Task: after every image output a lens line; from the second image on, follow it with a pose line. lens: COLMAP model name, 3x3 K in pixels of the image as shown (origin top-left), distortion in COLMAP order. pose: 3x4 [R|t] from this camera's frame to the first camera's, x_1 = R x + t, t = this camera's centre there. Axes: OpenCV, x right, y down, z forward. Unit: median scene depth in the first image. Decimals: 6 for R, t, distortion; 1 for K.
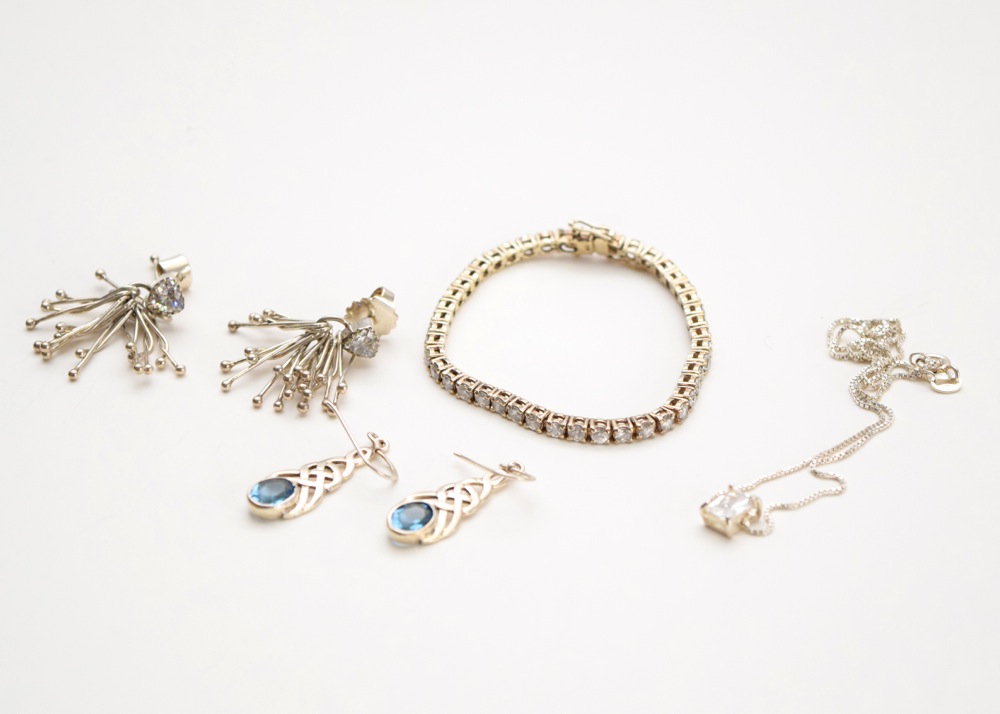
lens RADIAL K [[2465.9, 0, 498.5], [0, 2465.9, 358.5], [0, 0, 1]] dist [0.071250, 0.000000]
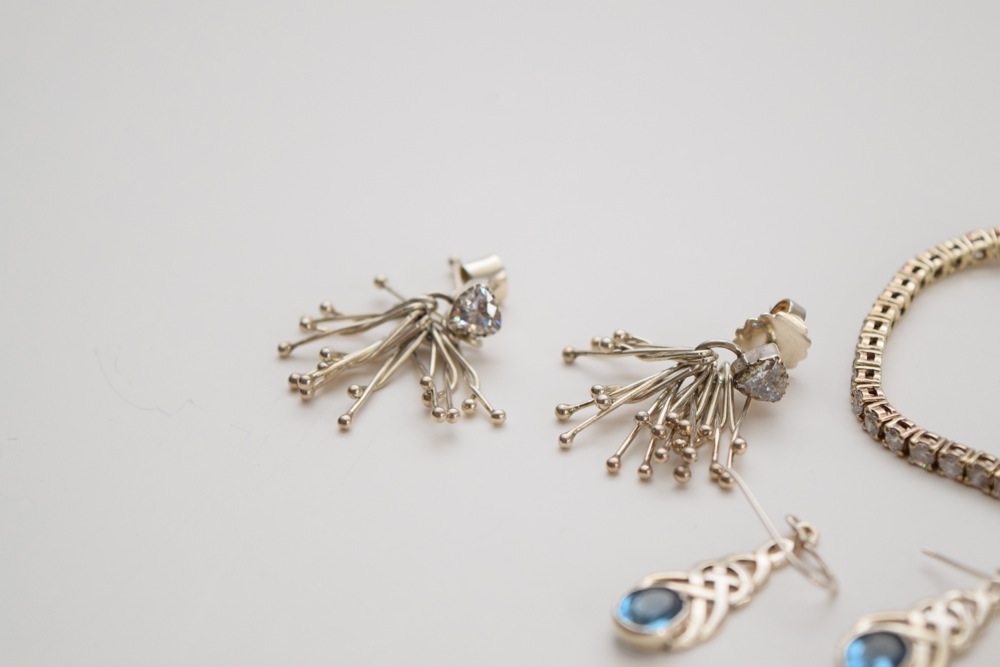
lens RADIAL K [[2110.9, 0, 505.3], [0, 2110.9, 329.7], [0, 0, 1]] dist [0.057560, 0.000000]
pose [[0.996923, 0.006787, -0.078088, -0.081990], [-0.009358, 0.999425, -0.032603, -0.000520], [0.077821, 0.033233, 0.996413, 0.416985]]
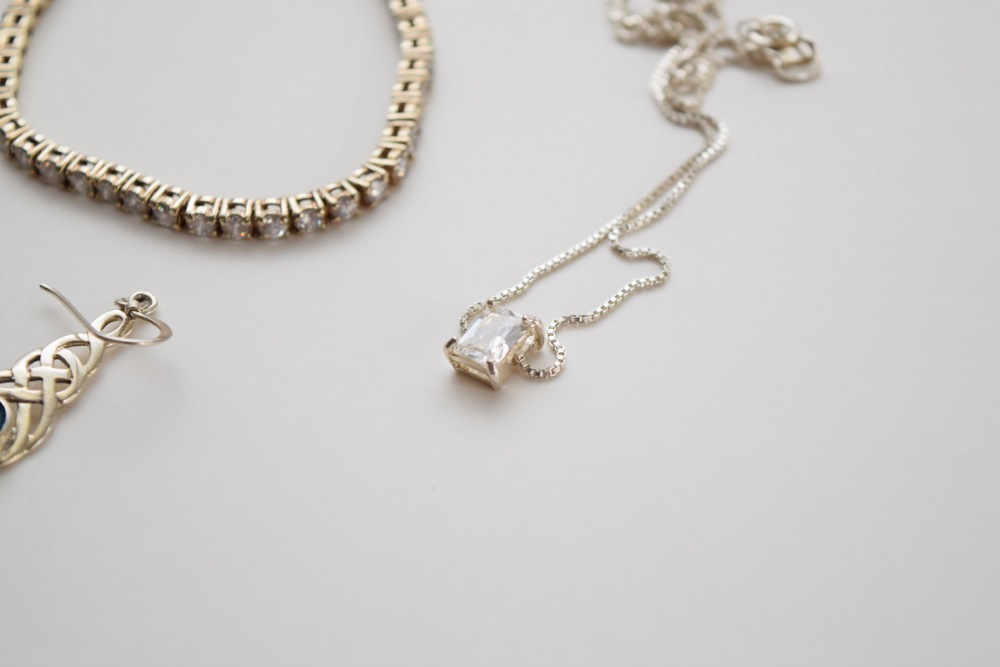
lens RADIAL K [[2110.9, 0, 499.8], [0, 2110.9, 337.0], [0, 0, 1]] dist [0.057560, 0.000000]
pose [[0.987892, -0.129863, 0.084882, 0.047593], [0.108198, 0.968807, 0.222950, -0.053505], [-0.111187, -0.211067, 0.971127, 0.456425]]
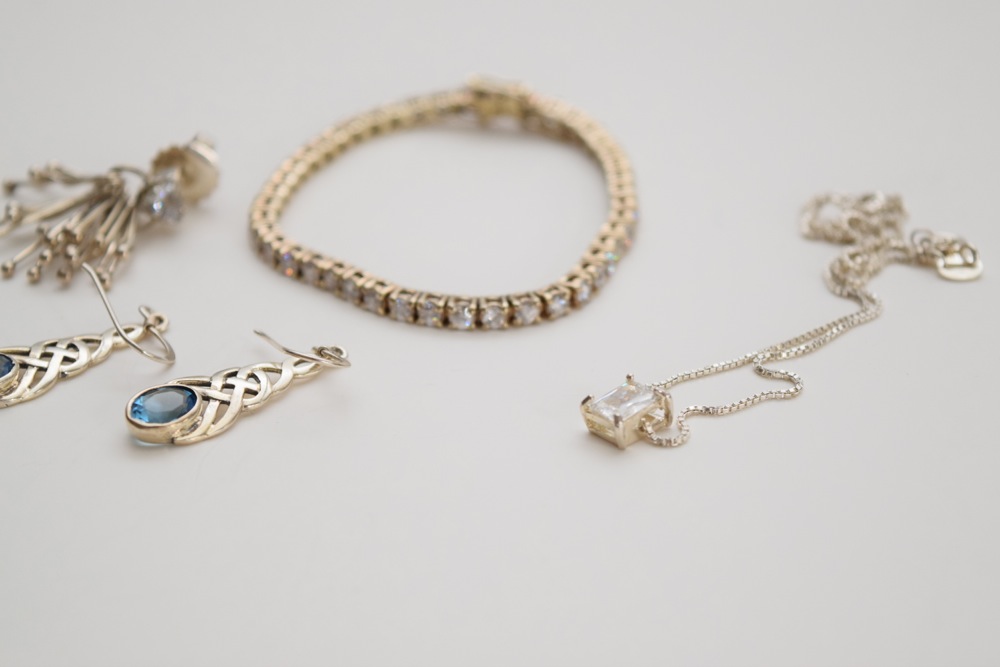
lens RADIAL K [[2110.9, 0, 495.0], [0, 2110.9, 325.5], [0, 0, 1]] dist [0.057560, 0.000000]
pose [[0.996442, 0.024804, -0.080549, 0.097513], [-0.031965, 0.995531, -0.088863, 0.085314], [0.077985, 0.091122, 0.992782, 0.386897]]
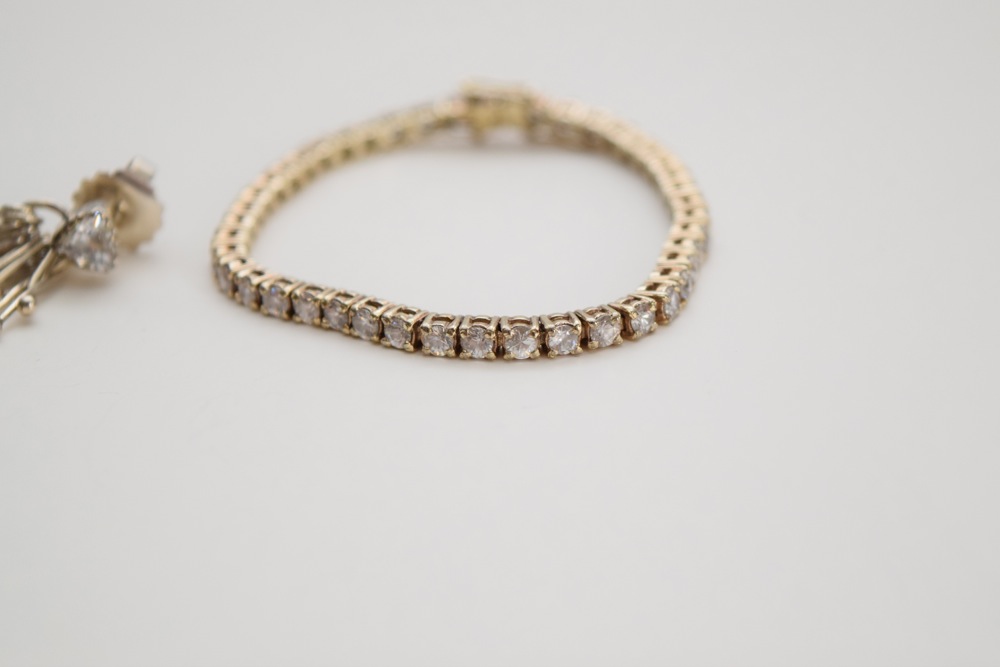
lens RADIAL K [[2110.9, 0, 508.7], [0, 2110.9, 339.0], [0, 0, 1]] dist [0.057560, 0.000000]
pose [[0.998232, -0.056549, 0.018296, 0.029410], [0.058898, 0.982457, -0.176945, 0.109176], [-0.007968, 0.177710, 0.984051, 0.533078]]
